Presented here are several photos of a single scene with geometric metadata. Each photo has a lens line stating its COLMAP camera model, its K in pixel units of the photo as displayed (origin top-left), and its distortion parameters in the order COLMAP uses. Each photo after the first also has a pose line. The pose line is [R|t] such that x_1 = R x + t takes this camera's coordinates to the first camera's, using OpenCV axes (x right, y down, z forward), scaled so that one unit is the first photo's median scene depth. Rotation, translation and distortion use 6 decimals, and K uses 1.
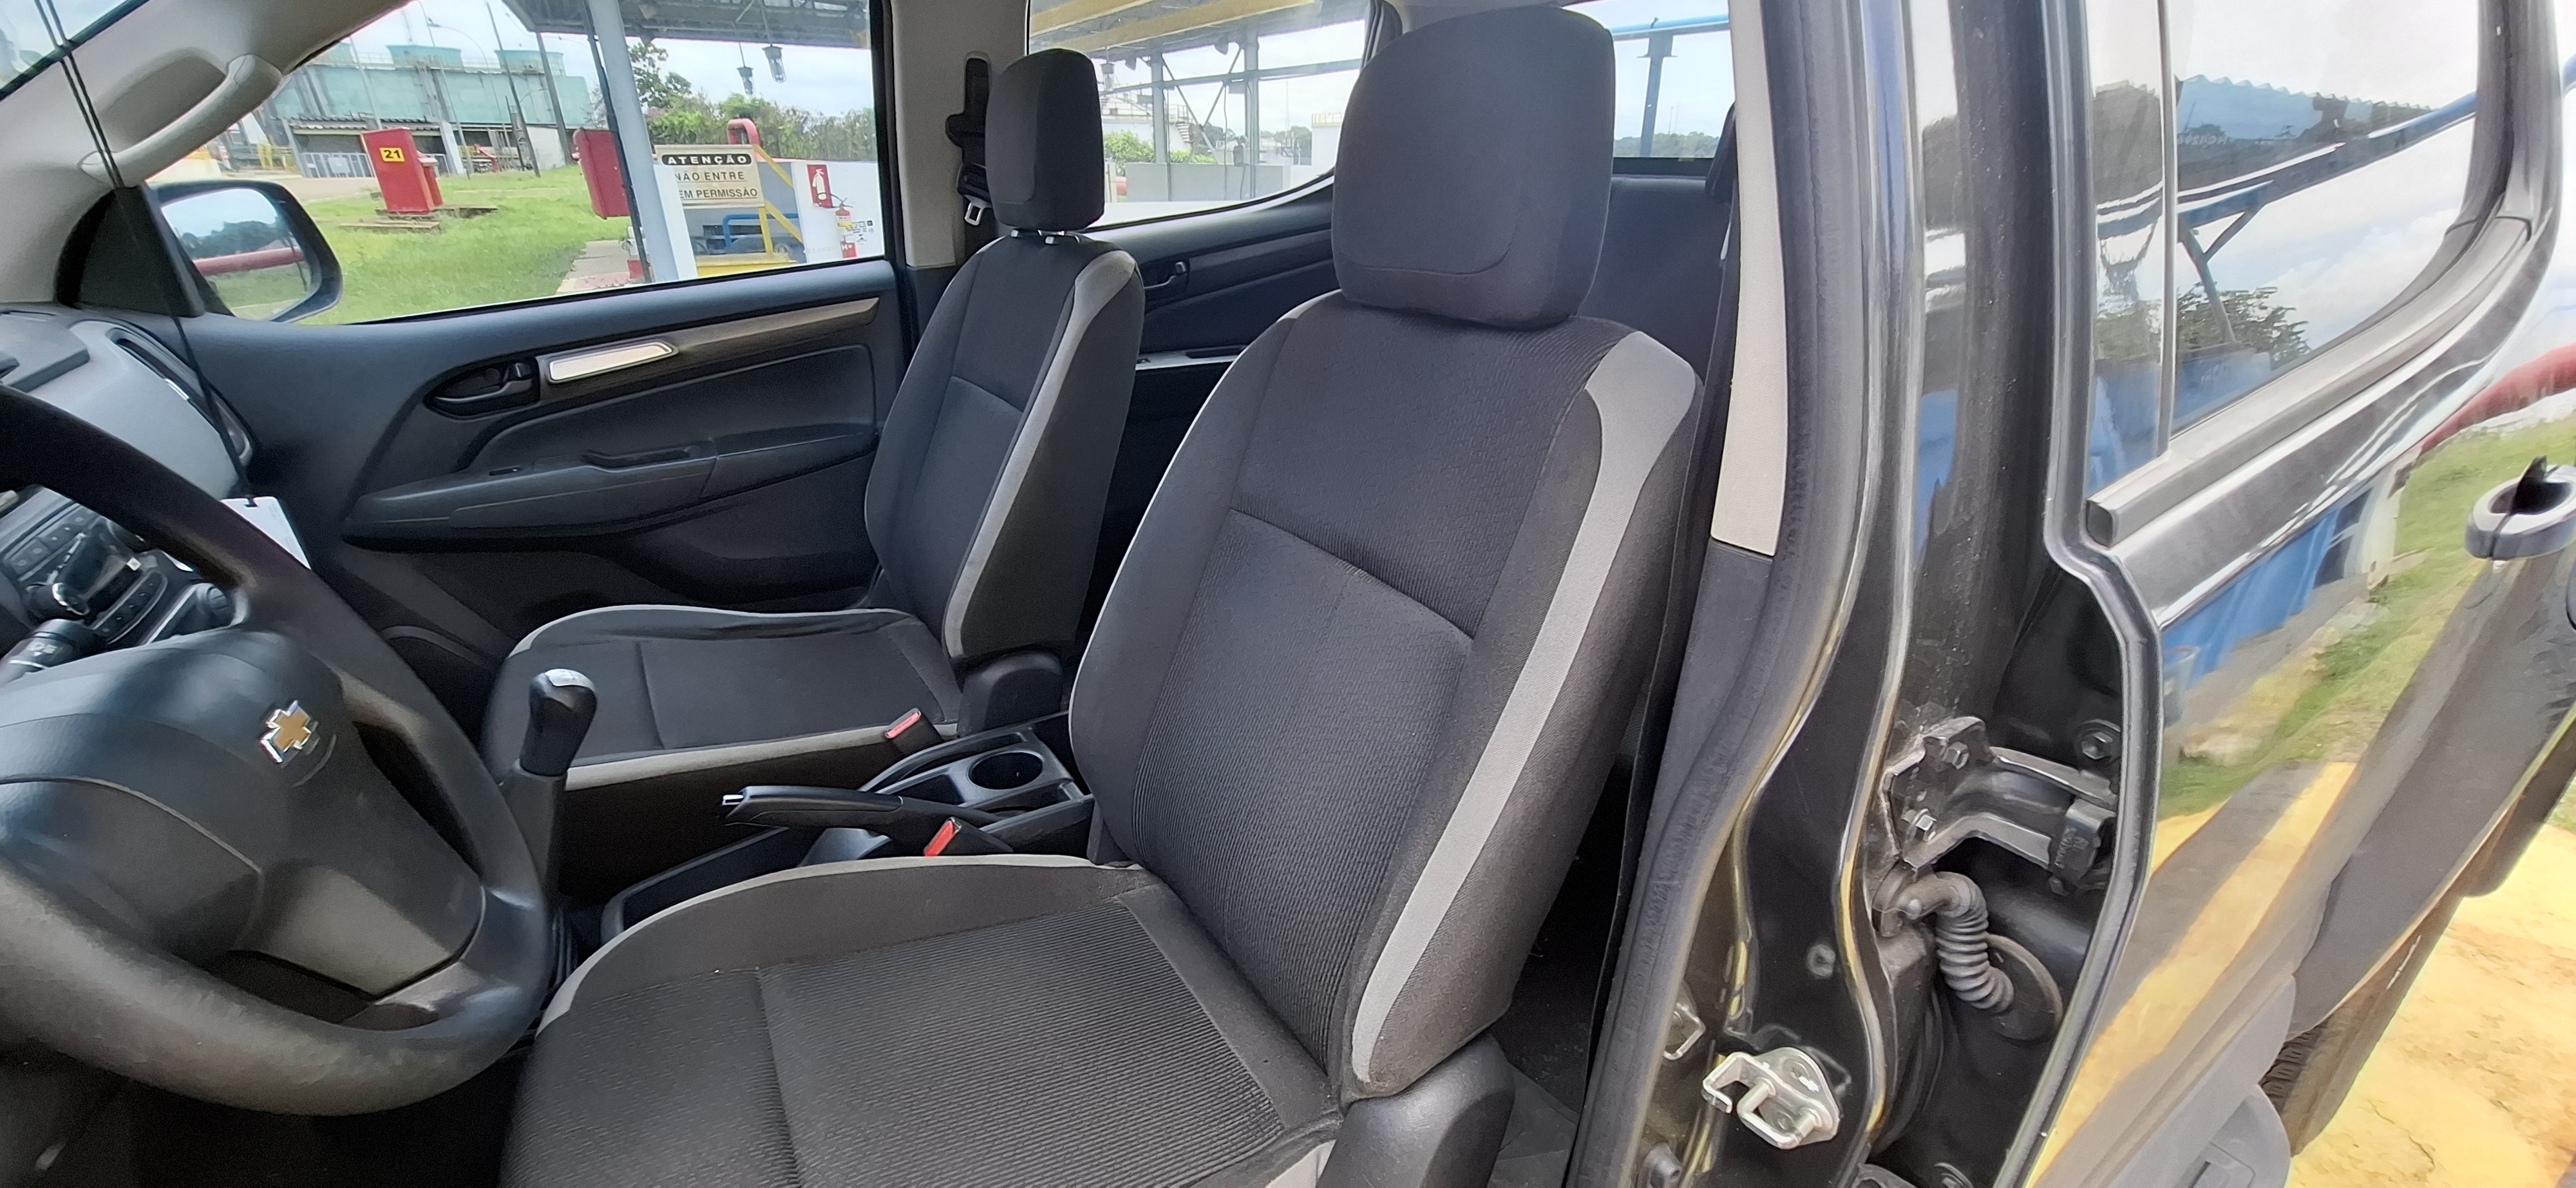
lens RADIAL K [[993.6, 0, 1298.6], [0, 993.6, 602.6], [0, 0, 1]] dist [-0.012454, -0.000826]
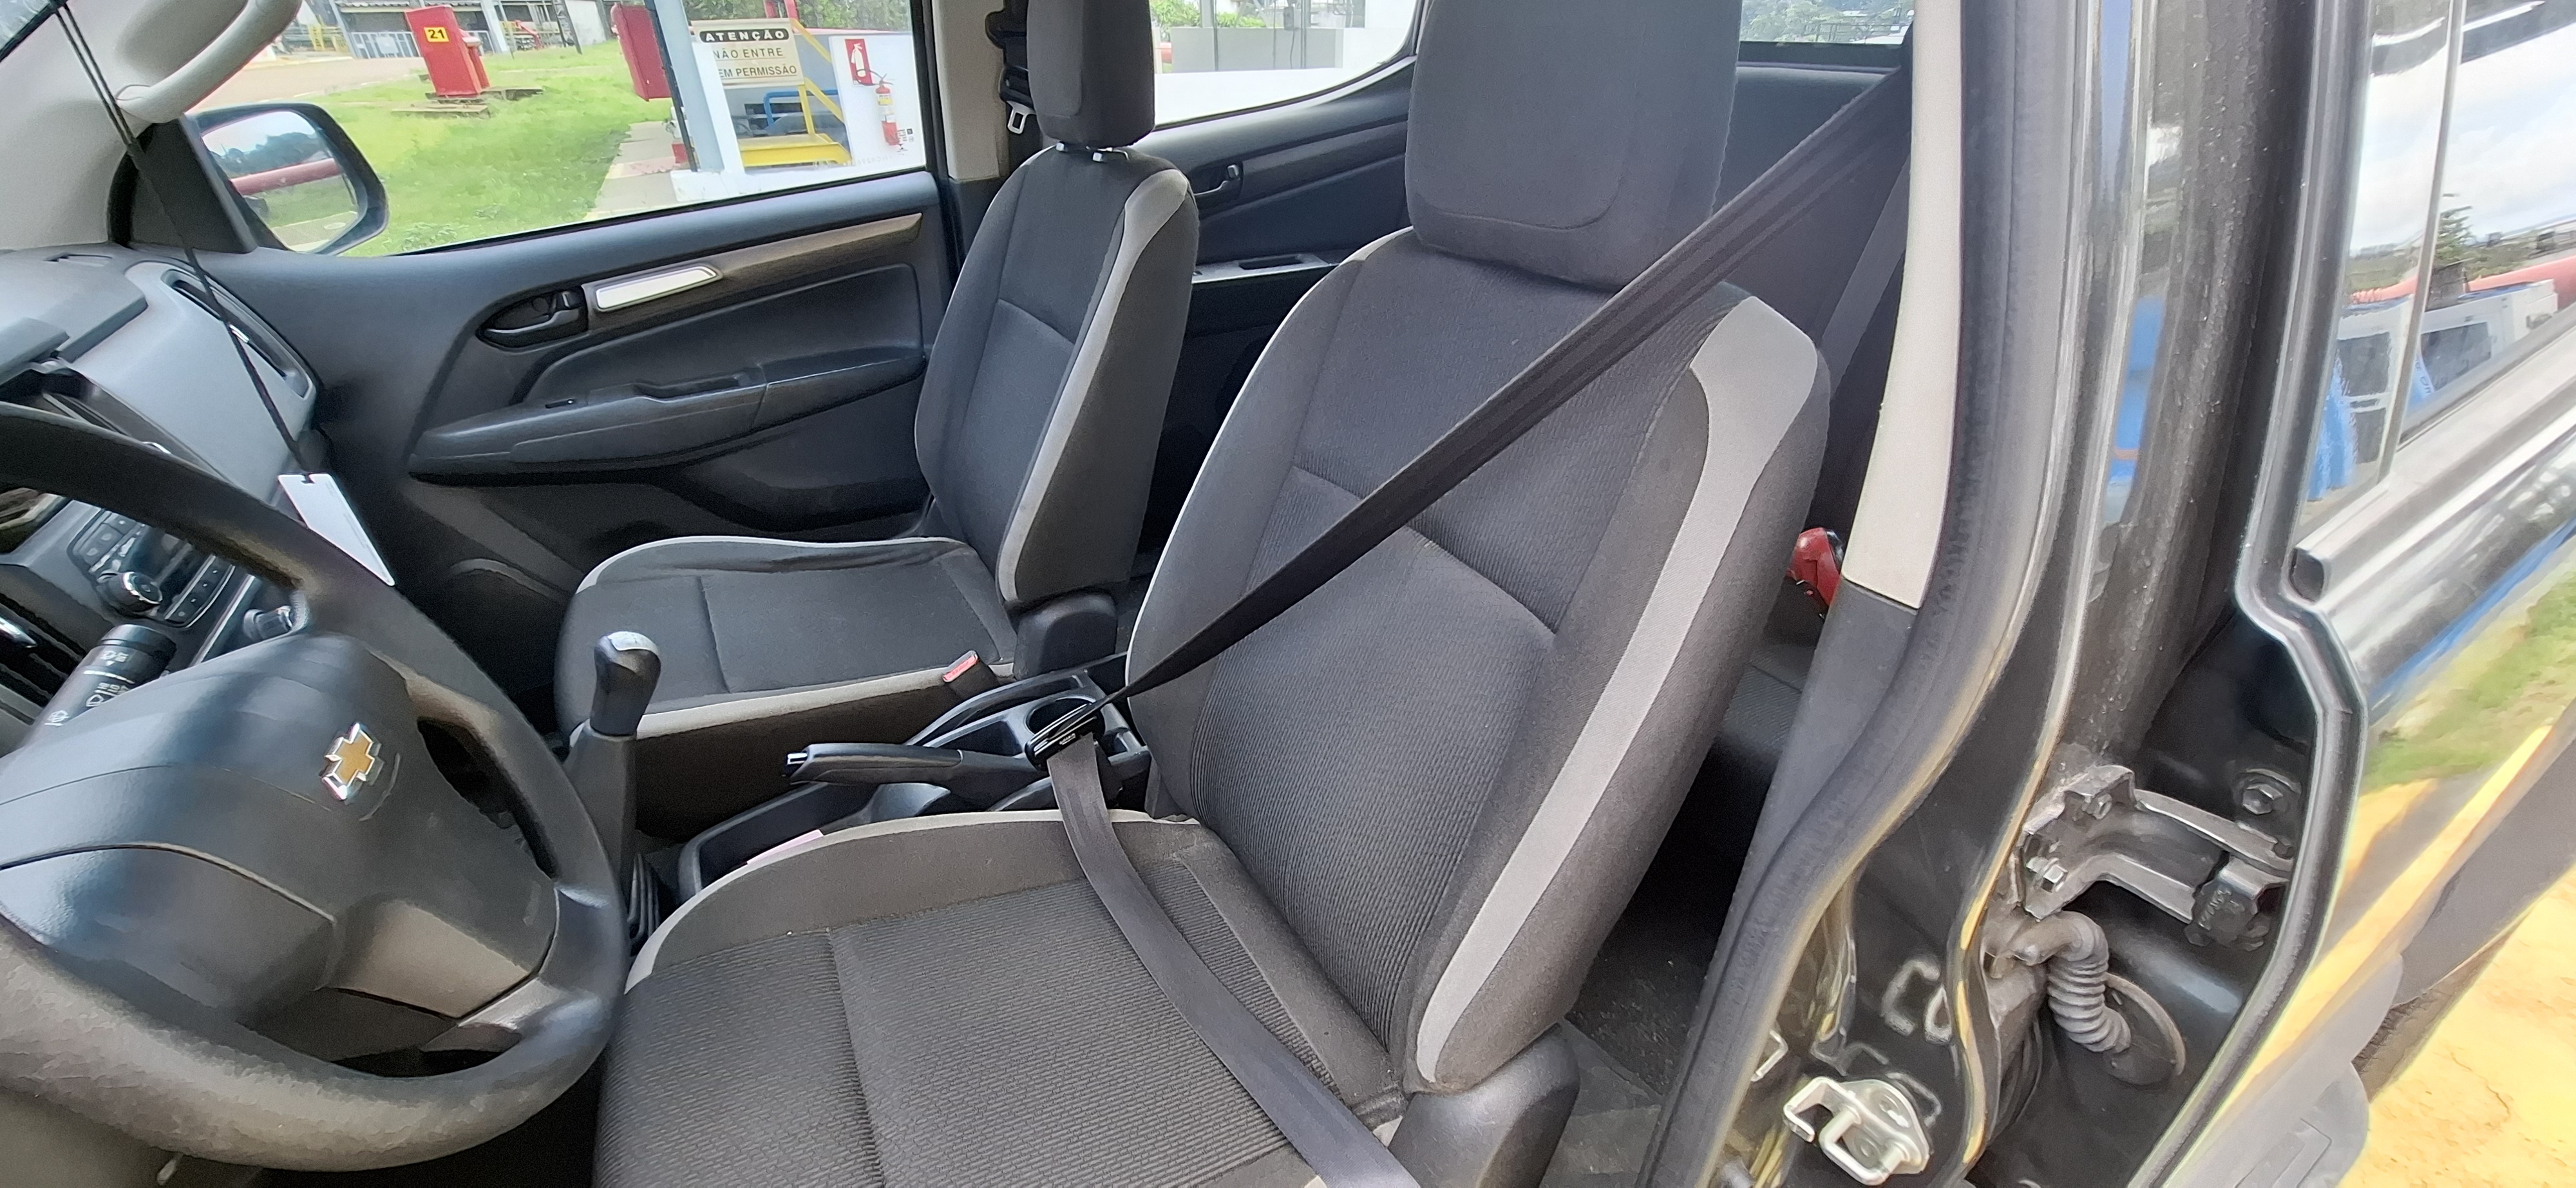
lens RADIAL K [[993.6, 0, 1290.6], [0, 993.6, 599.3], [0, 0, 1]] dist [-0.012454, -0.000826]
pose [[0.998448, 0.011699, -0.054448, -0.023037], [-0.005708, 0.994034, 0.108921, -0.096703], [0.055398, -0.108441, 0.992558, 0.058883]]
